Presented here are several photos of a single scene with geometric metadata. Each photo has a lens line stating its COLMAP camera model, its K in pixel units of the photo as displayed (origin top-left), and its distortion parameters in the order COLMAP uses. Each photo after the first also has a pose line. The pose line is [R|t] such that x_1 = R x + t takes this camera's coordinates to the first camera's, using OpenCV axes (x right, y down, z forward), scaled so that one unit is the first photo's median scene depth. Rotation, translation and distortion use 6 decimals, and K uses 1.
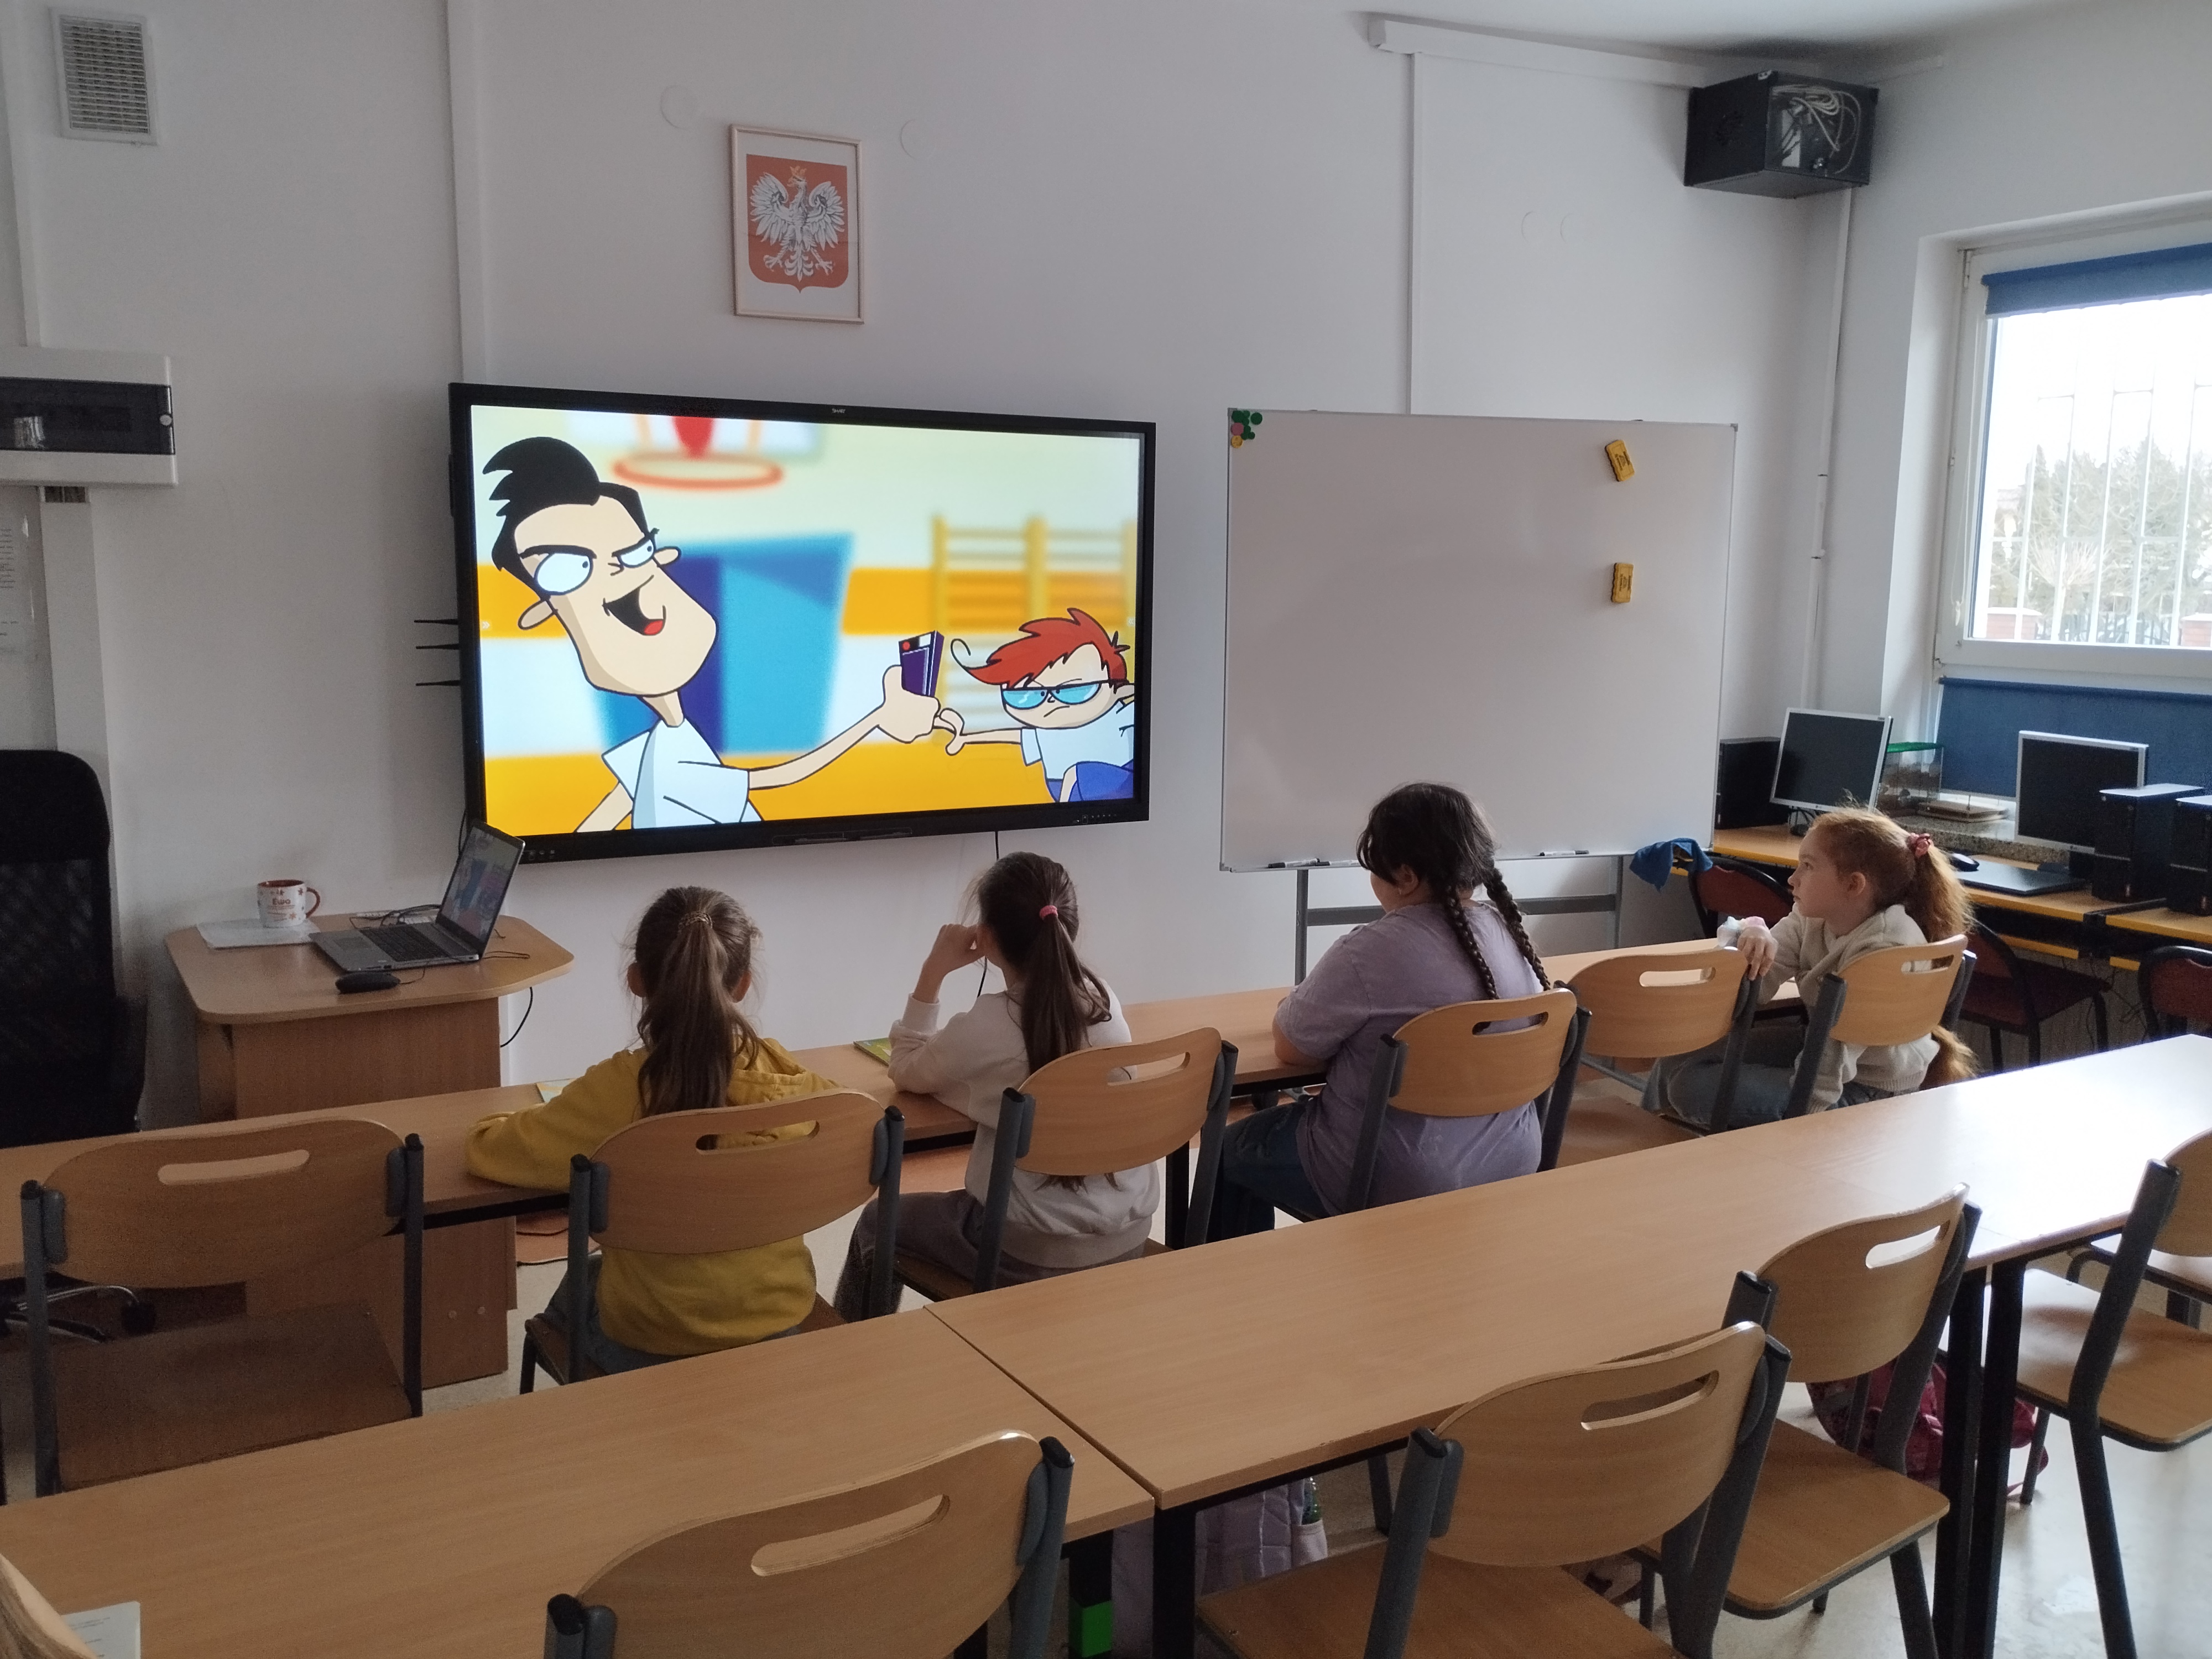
lens RADIAL K [[1888.6, 0, 1103.7], [0, 1888.6, 831.6], [0, 0, 1]] dist [0.036898, 0.002353]
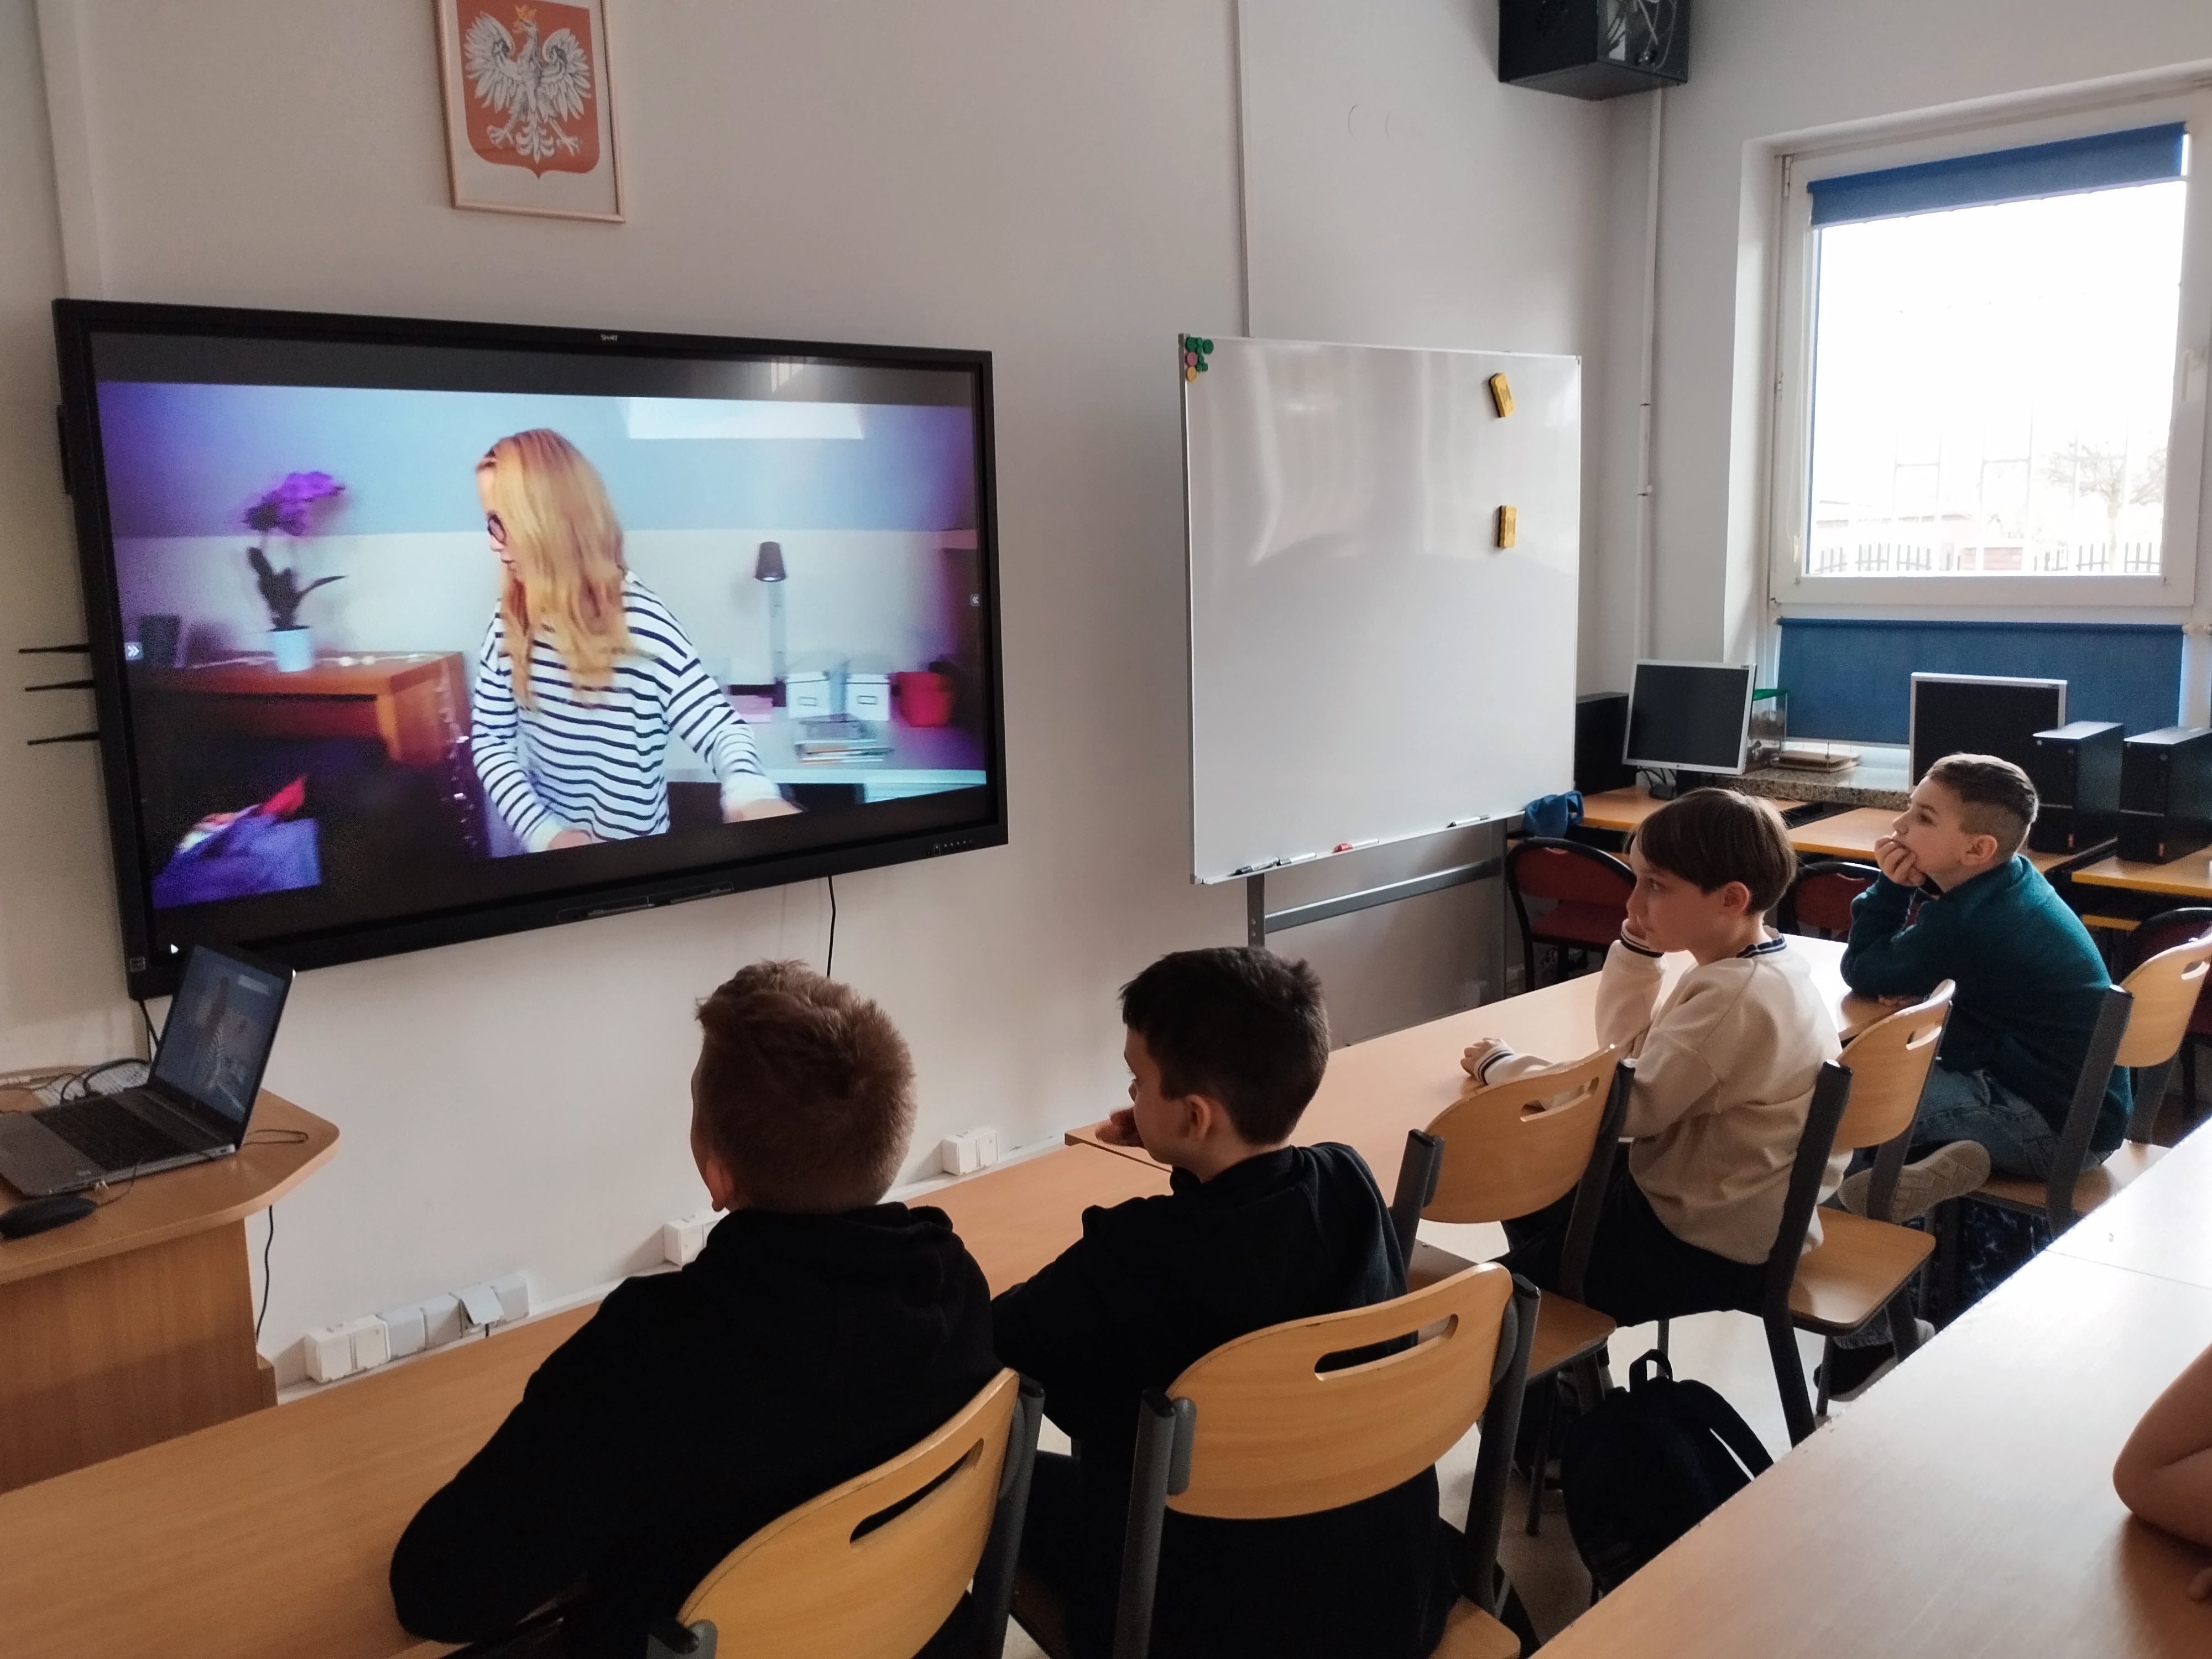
lens RADIAL K [[1888.6, 0, 1108.8], [0, 1888.6, 840.5], [0, 0, 1]] dist [0.036898, 0.002353]
pose [[0.971172, -0.076389, 0.225808, -0.118037], [0.071189, 0.996978, 0.031095, -0.029224], [-0.227501, -0.014124, 0.973675, 0.195157]]
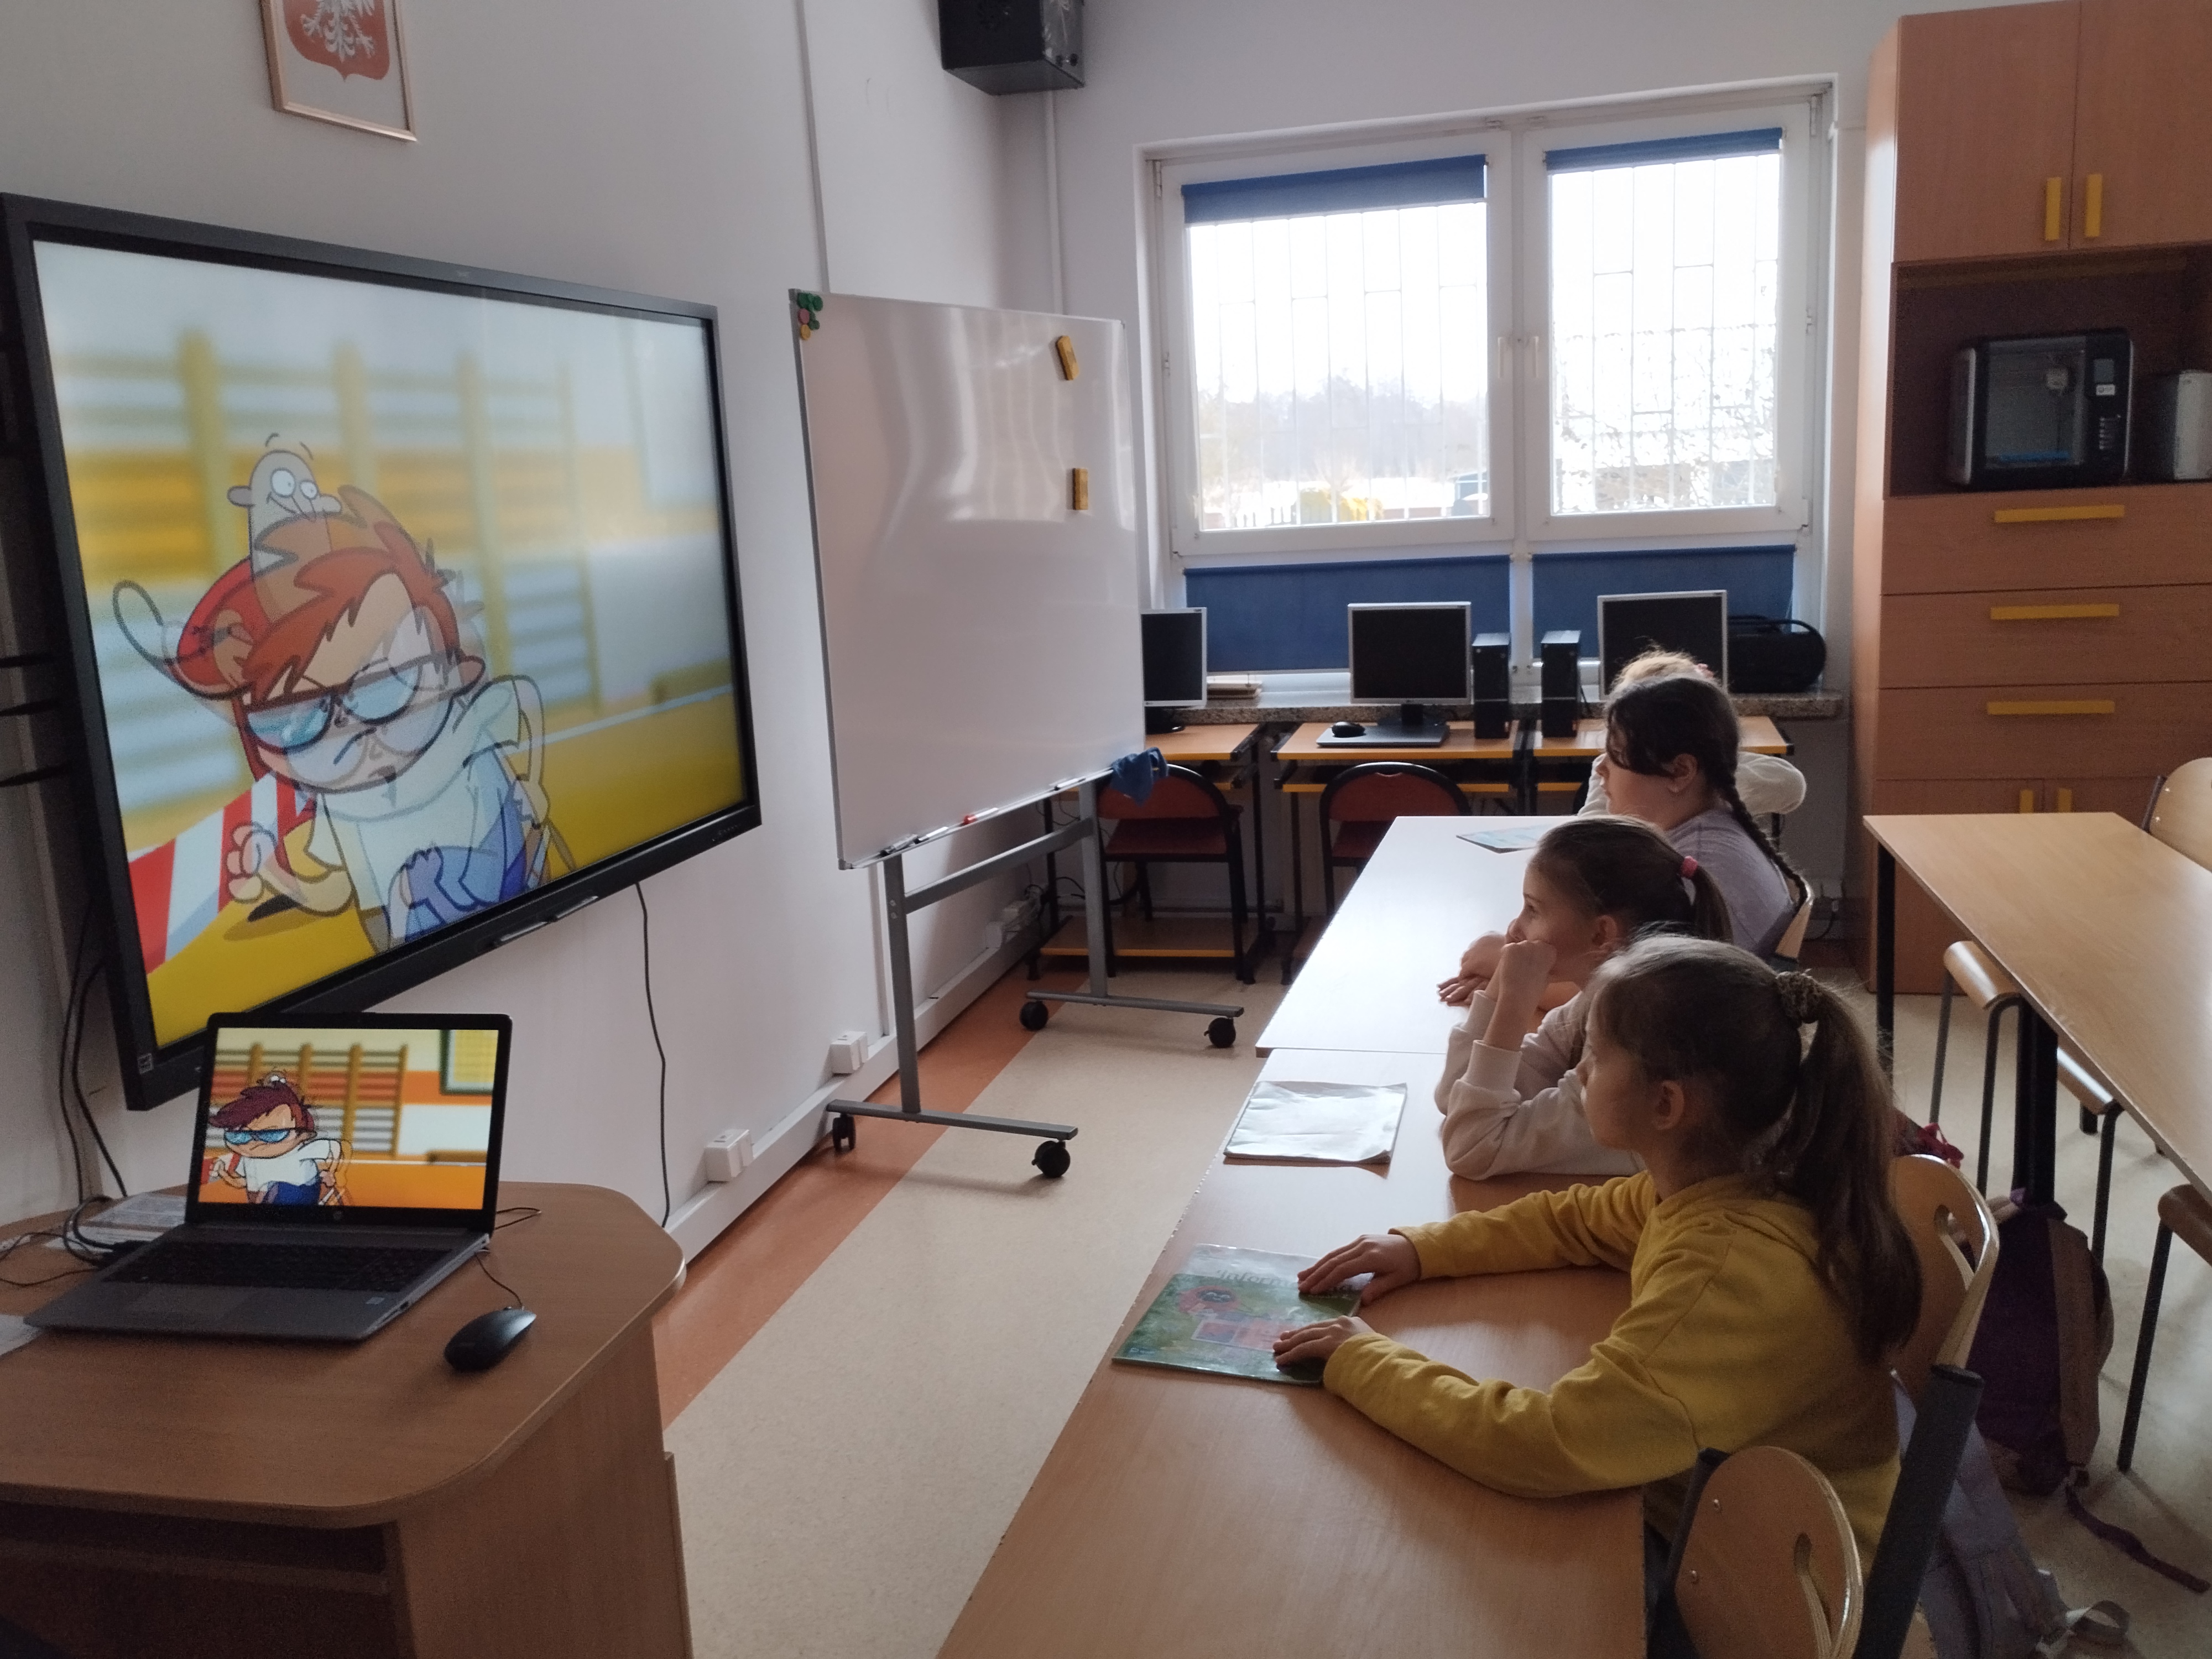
lens RADIAL K [[1870.4, 0, 1062.2], [0, 1870.4, 826.8], [0, 0, 1]] dist [0.058067, -0.036304]
pose [[0.703172, -0.182190, 0.687282, -0.421224], [0.166615, 0.981922, 0.089828, -0.053578], [-0.691223, 0.051348, 0.720815, 0.356236]]
